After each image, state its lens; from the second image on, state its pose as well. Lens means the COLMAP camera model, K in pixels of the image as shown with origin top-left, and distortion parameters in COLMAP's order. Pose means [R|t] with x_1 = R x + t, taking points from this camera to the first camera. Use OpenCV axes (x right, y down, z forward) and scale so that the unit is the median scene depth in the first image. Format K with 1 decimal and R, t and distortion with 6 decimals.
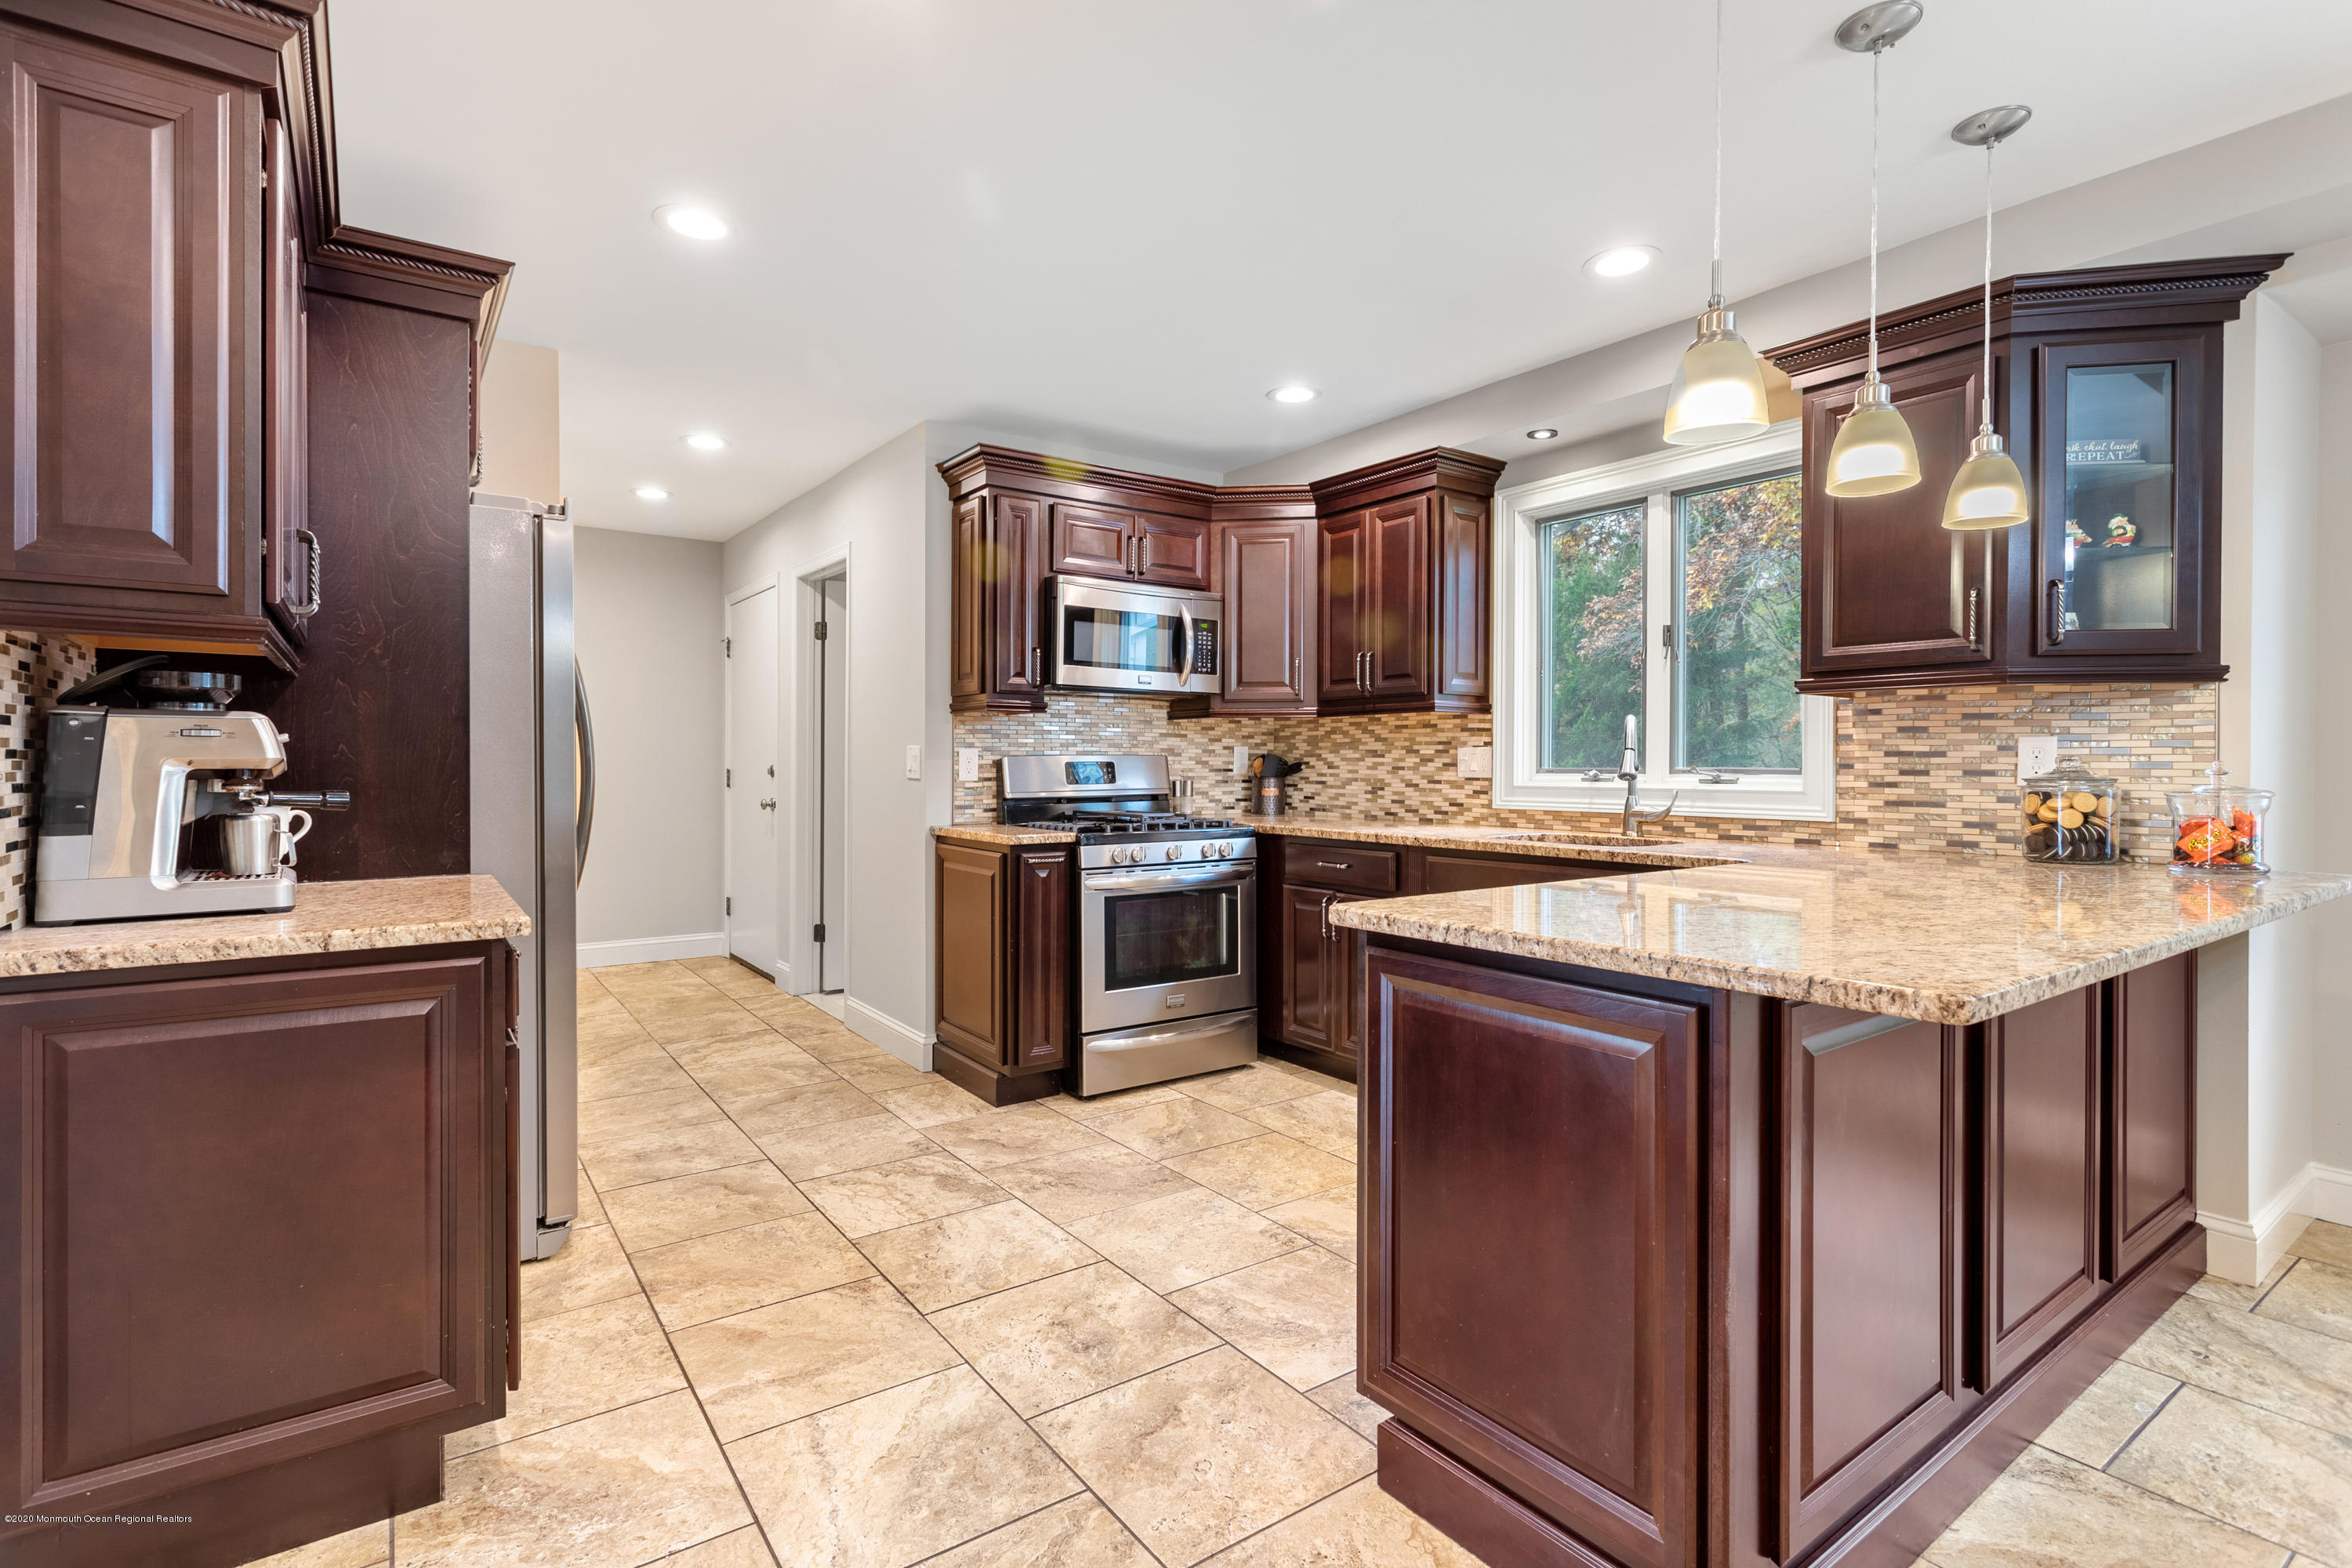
lens RADIAL K [[1123.5, 0, 1162.8], [0, 1123.5, 777.3], [0, 0, 1]] dist [0.000246, -0.003014]
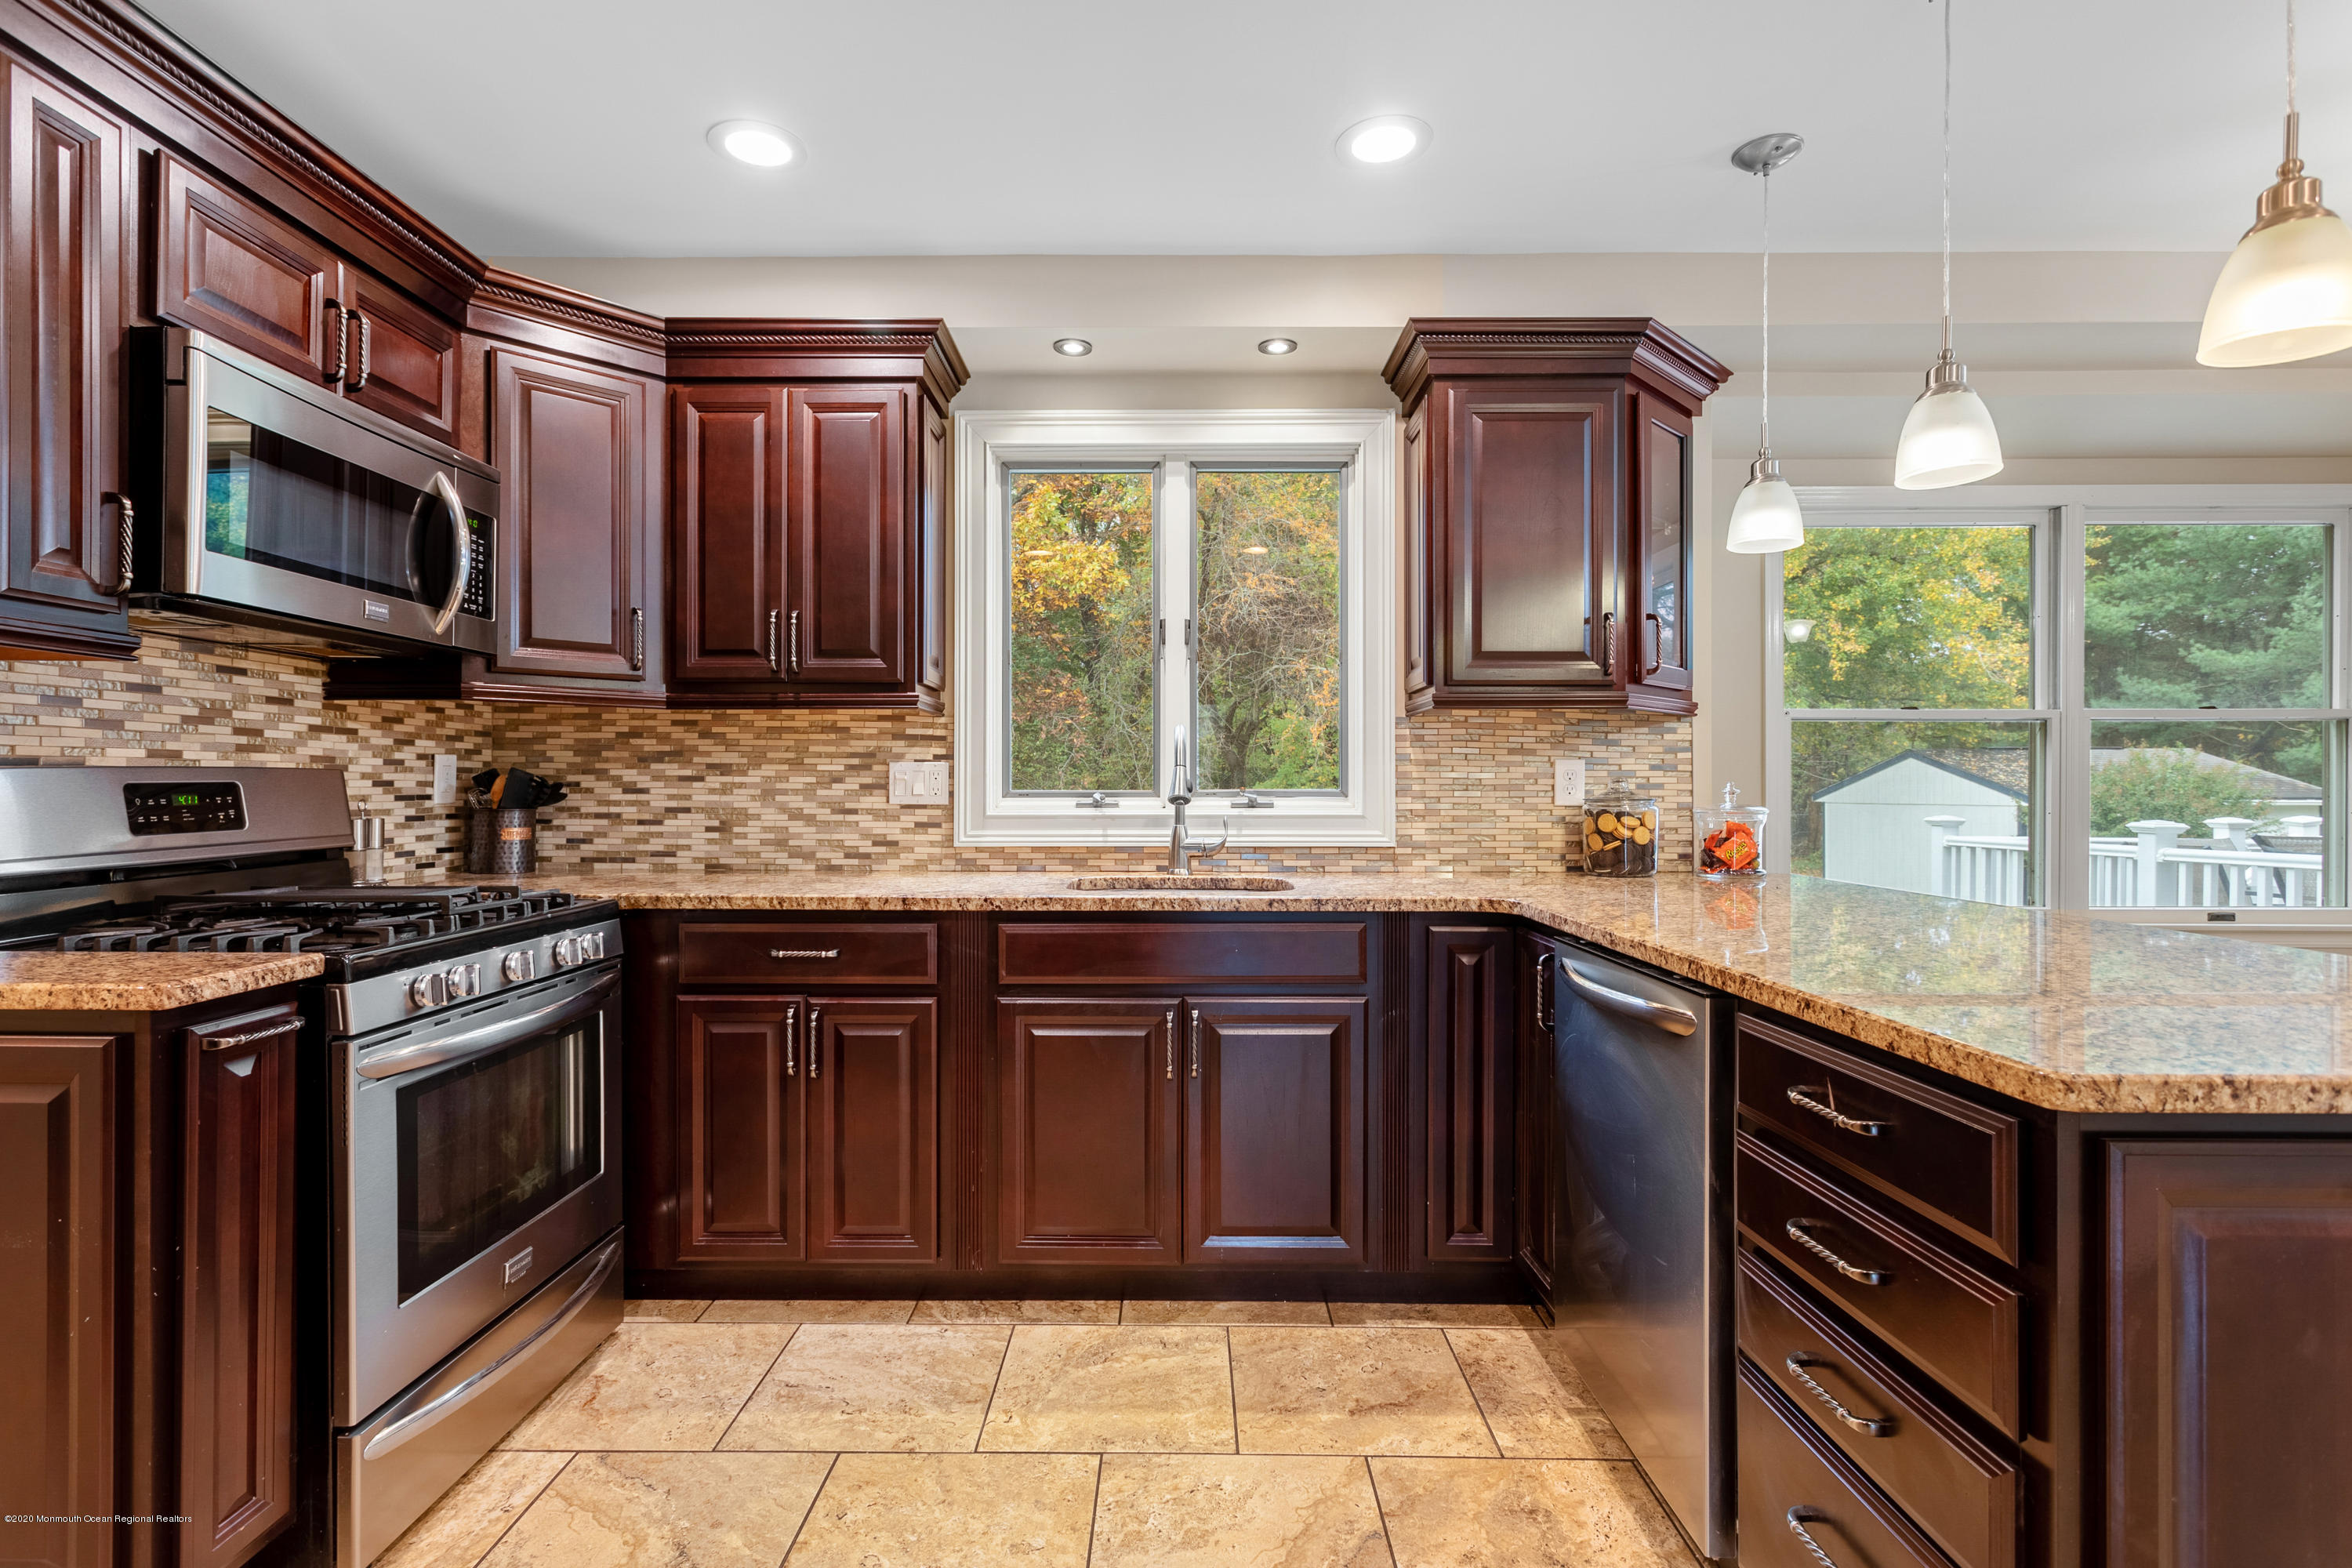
lens RADIAL K [[1123.5, 0, 1161.1], [0, 1123.5, 789.0], [0, 0, 1]] dist [0.000246, -0.003014]
pose [[0.583321, -0.004371, 0.812230, -0.227524], [0.010242, 0.999946, -0.001974, -0.007085], [-0.812177, 0.009471, 0.583334, 0.489901]]
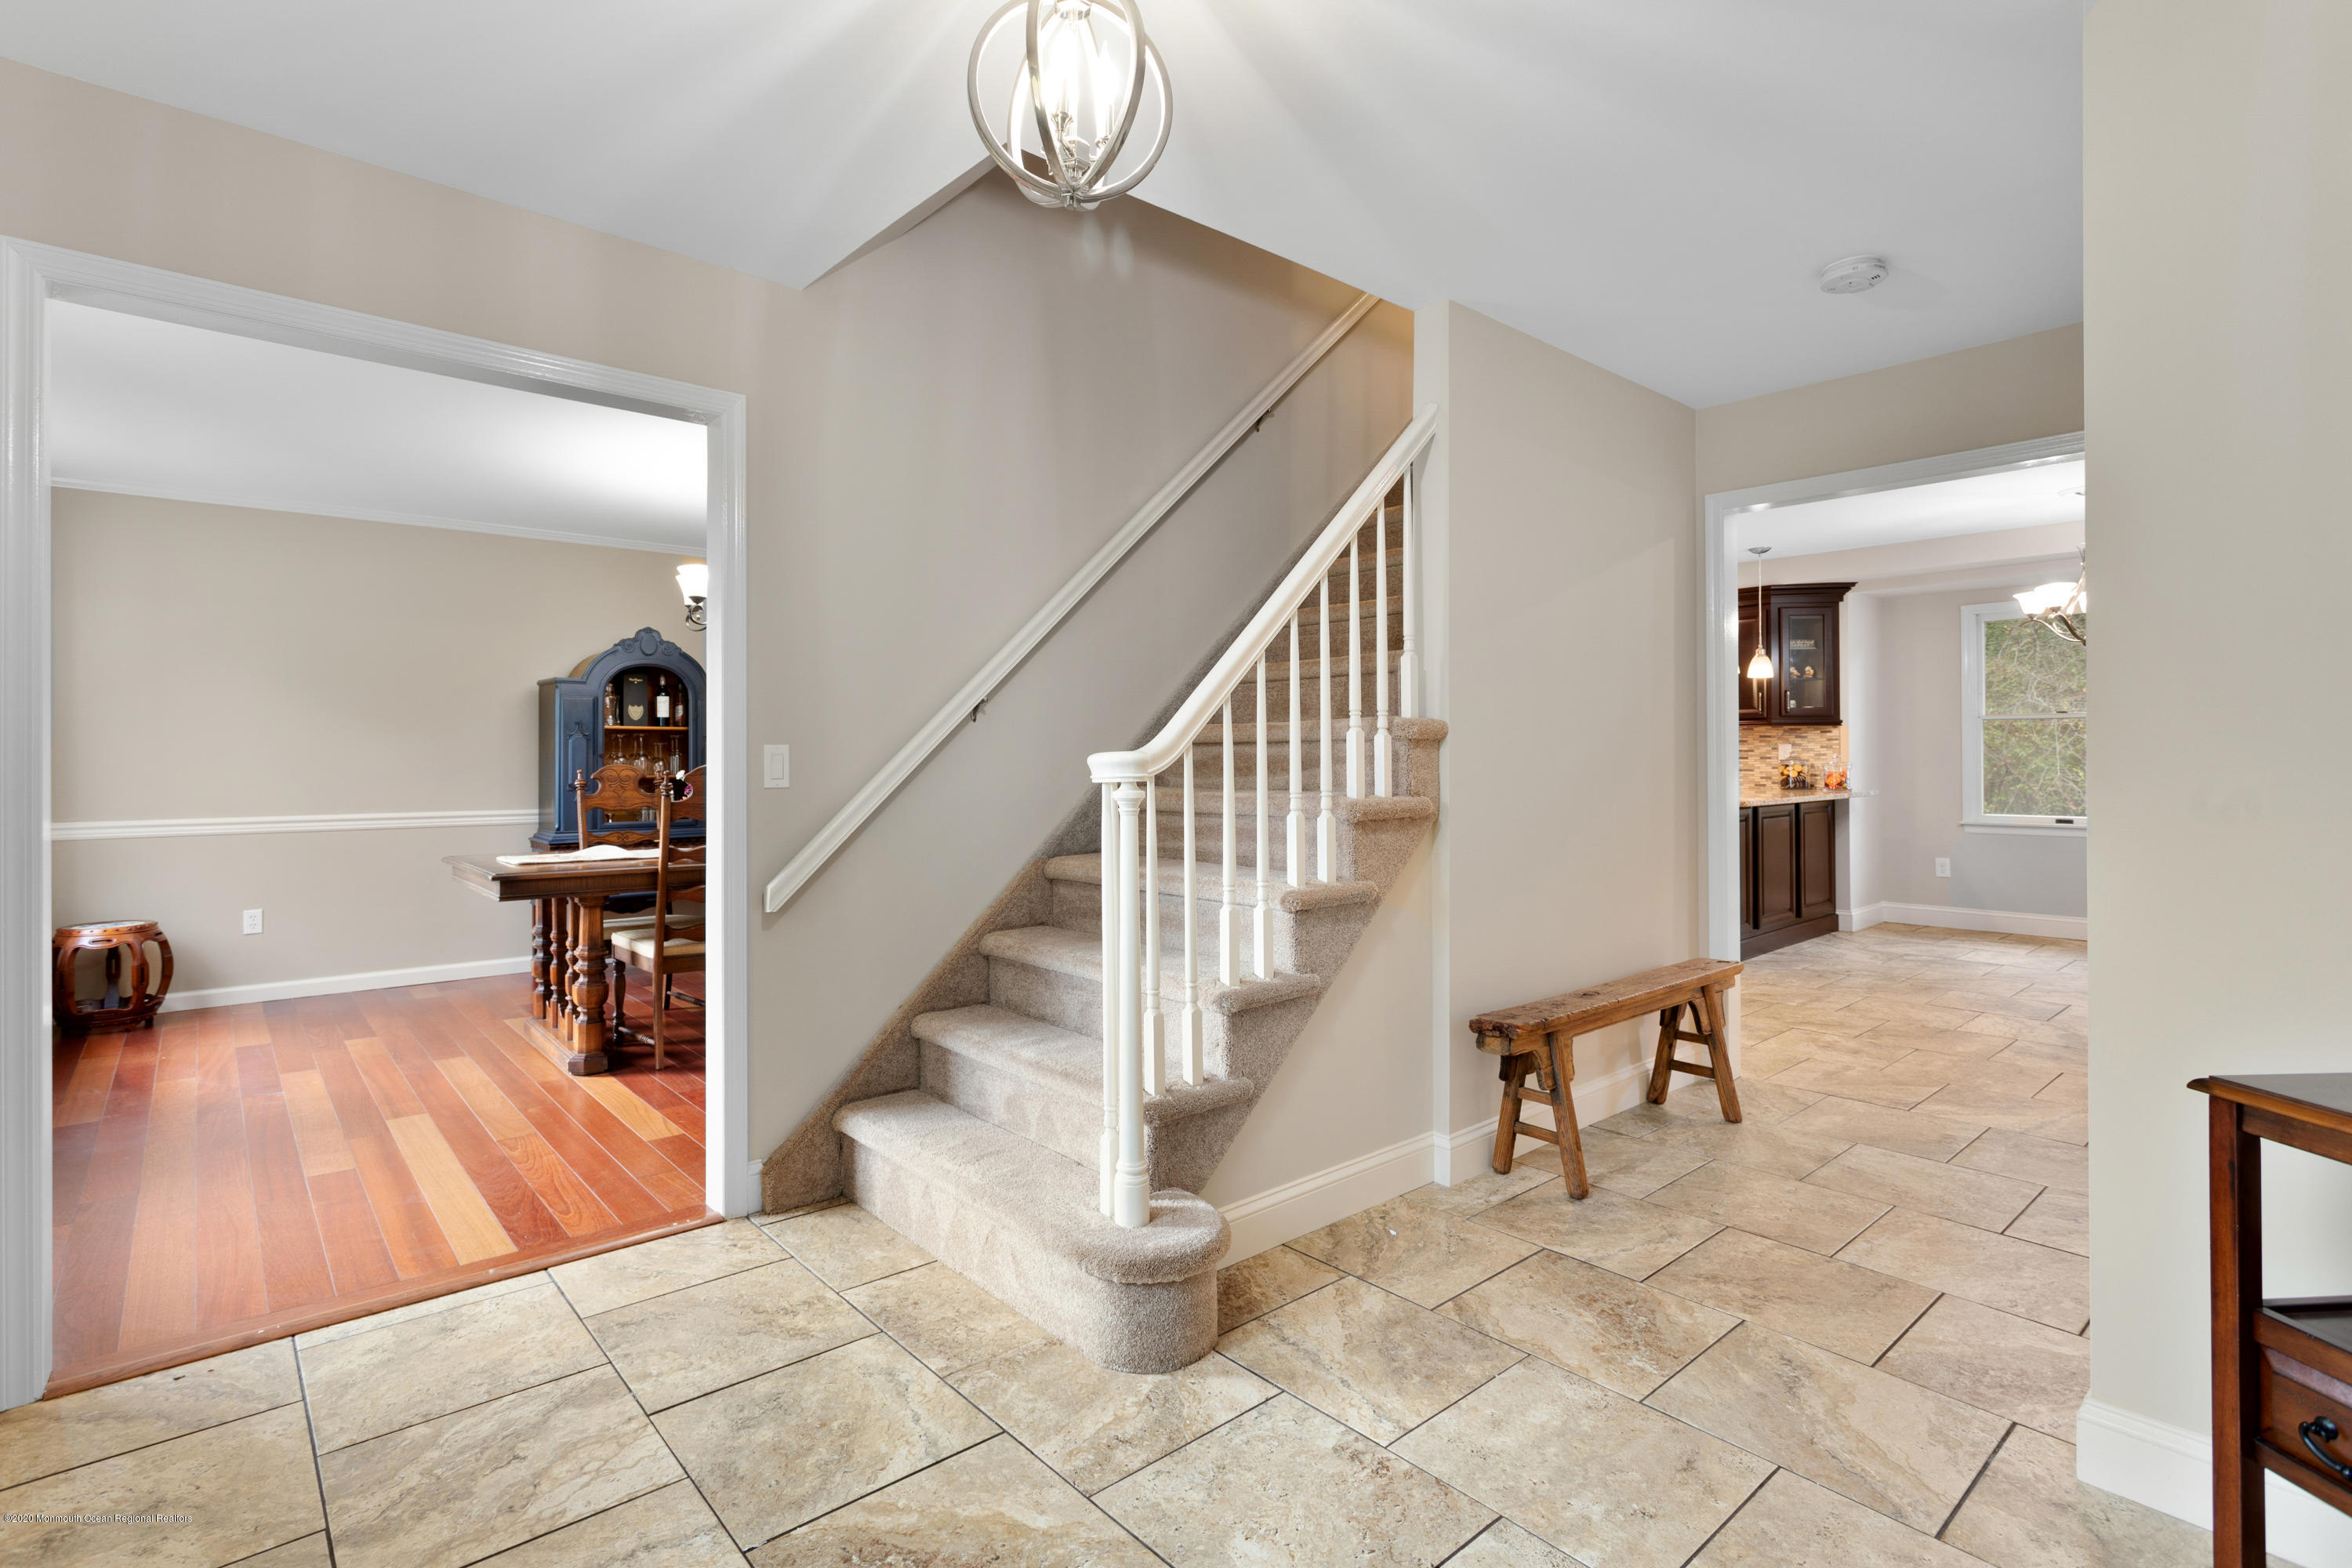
lens RADIAL K [[1123.5, 0, 1193.4], [0, 1123.5, 739.2], [0, 0, 1]] dist [0.000246, -0.003014]
pose [[0.992321, -0.009392, 0.123329, -0.685814], [0.012017, 0.999716, -0.020559, -0.007320], [-0.123101, 0.021883, 0.992153, -1.068864]]
